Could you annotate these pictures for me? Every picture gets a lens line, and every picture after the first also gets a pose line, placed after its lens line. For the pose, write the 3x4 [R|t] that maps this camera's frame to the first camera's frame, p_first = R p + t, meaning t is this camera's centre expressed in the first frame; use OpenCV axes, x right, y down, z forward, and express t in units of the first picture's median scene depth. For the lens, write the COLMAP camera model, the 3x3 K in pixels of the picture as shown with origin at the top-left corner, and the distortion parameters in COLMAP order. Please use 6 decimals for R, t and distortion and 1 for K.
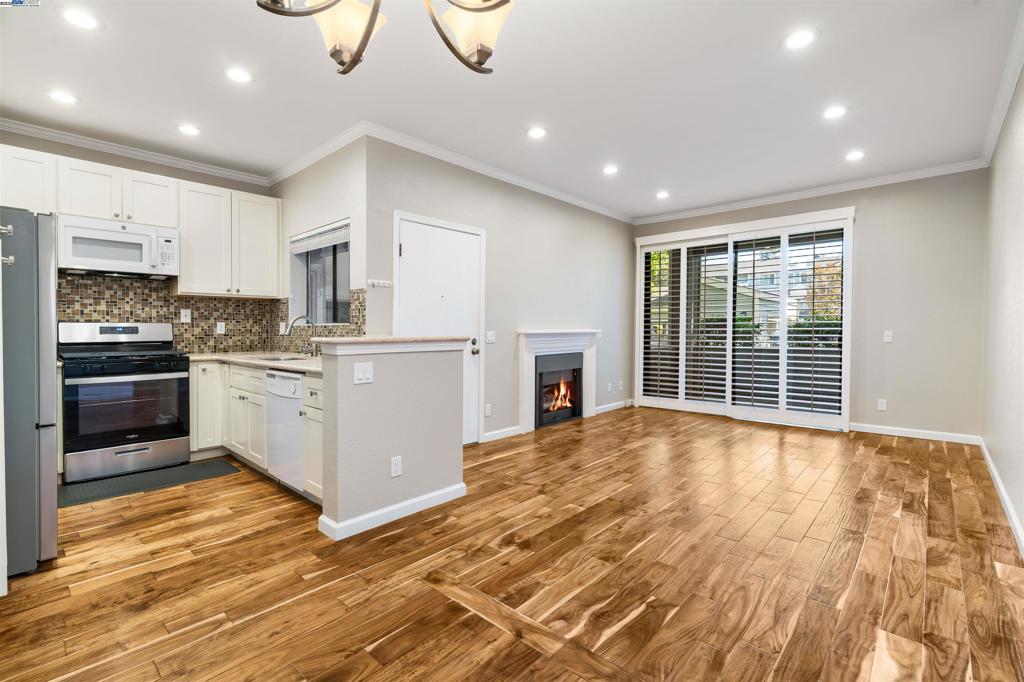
lens RADIAL K [[465.4, 0, 515.1], [0, 465.4, 326.3], [0, 0, 1]] dist [-0.000186, 0.001949]
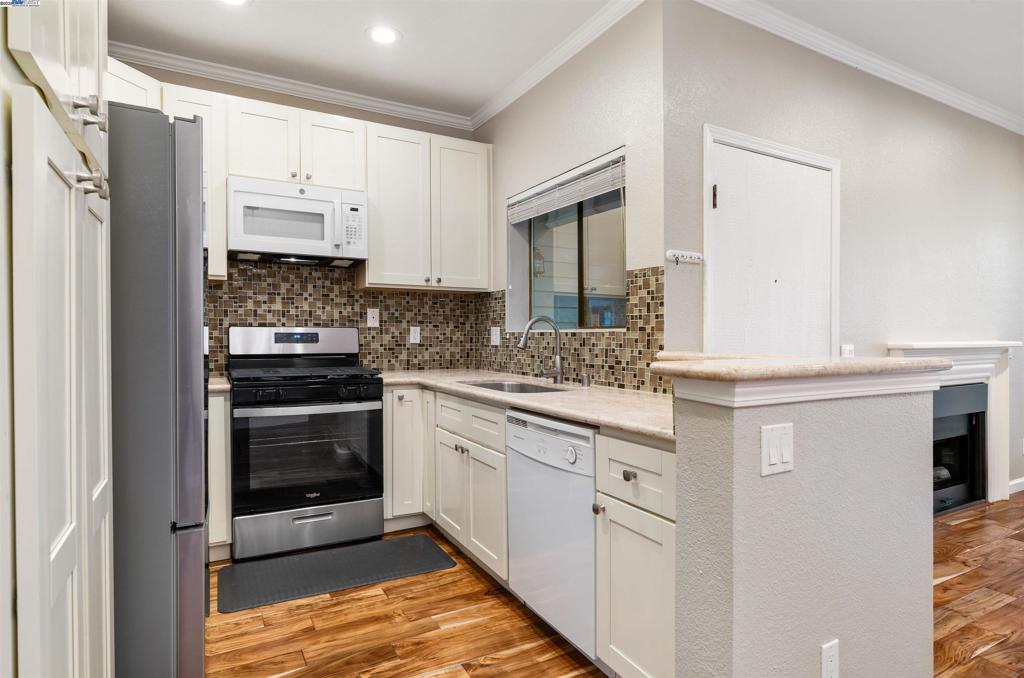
lens RADIAL K [[557.7, 0, 512.1], [0, 557.7, 337.8], [0, 0, 1]] dist [0.000062, -0.000925]
pose [[0.945997, 0.008436, -0.324066, -0.262044], [-0.004888, 0.999919, 0.011760, -0.003070], [0.324139, -0.009541, 0.945961, 0.299926]]
